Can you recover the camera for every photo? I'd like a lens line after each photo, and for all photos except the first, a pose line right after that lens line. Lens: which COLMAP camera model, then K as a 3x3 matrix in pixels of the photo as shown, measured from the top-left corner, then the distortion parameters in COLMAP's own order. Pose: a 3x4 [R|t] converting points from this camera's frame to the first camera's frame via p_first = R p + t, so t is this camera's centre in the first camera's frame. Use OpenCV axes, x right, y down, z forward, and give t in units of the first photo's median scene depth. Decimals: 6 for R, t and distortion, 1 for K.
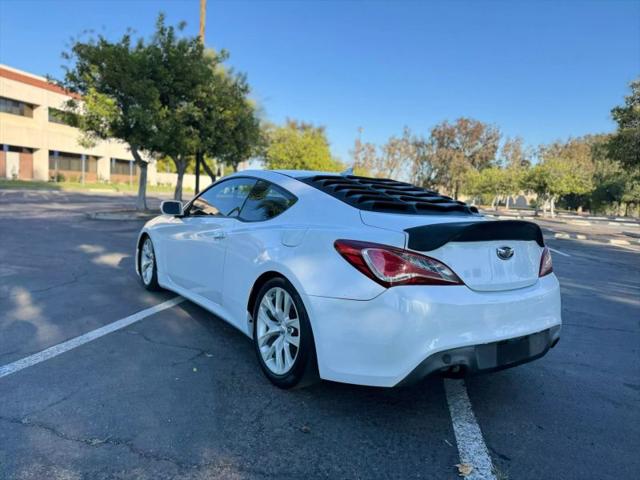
lens RADIAL K [[457.3, 0, 320.0], [0, 457.3, 240.0], [0, 0, 1]] dist [0.082202, -0.103696]
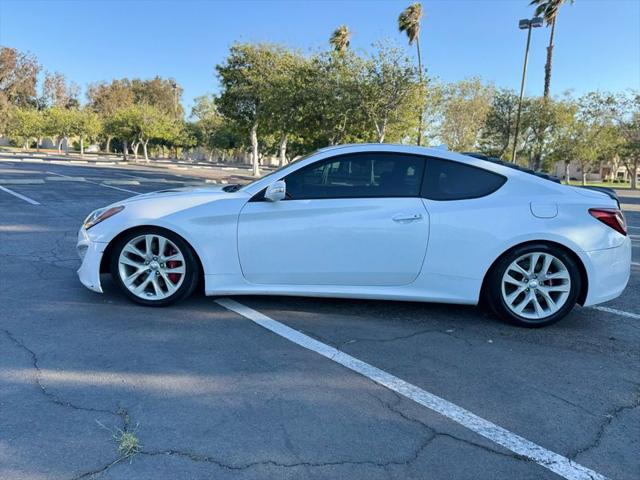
lens RADIAL K [[458.6, 0, 319.4], [0, 458.6, 242.8], [0, 0, 1]] dist [0.077378, -0.102949]
pose [[0.582457, -0.164214, 0.796101, -0.229472], [0.059875, 0.985388, 0.159452, -0.025073], [-0.810653, -0.045207, 0.583779, 0.120508]]
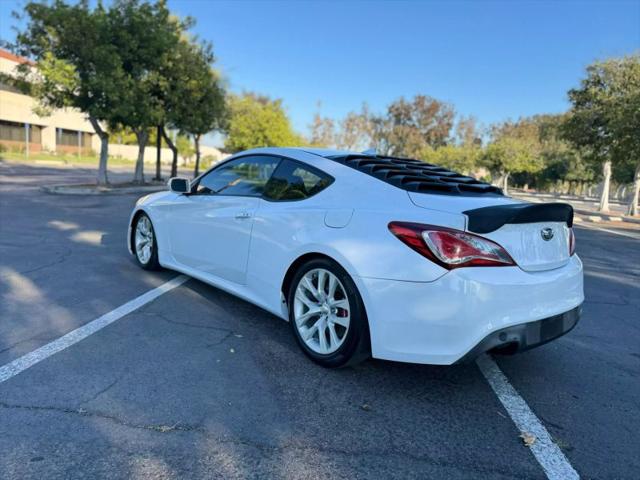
lens RADIAL K [[458.6, 0, 319.4], [0, 458.6, 242.8], [0, 0, 1]] dist [0.077378, -0.102949]
pose [[0.995141, -0.002332, 0.098437, -0.031343], [-0.003426, 0.998294, 0.058285, -0.001758], [-0.098405, -0.058339, 0.993435, 0.002013]]
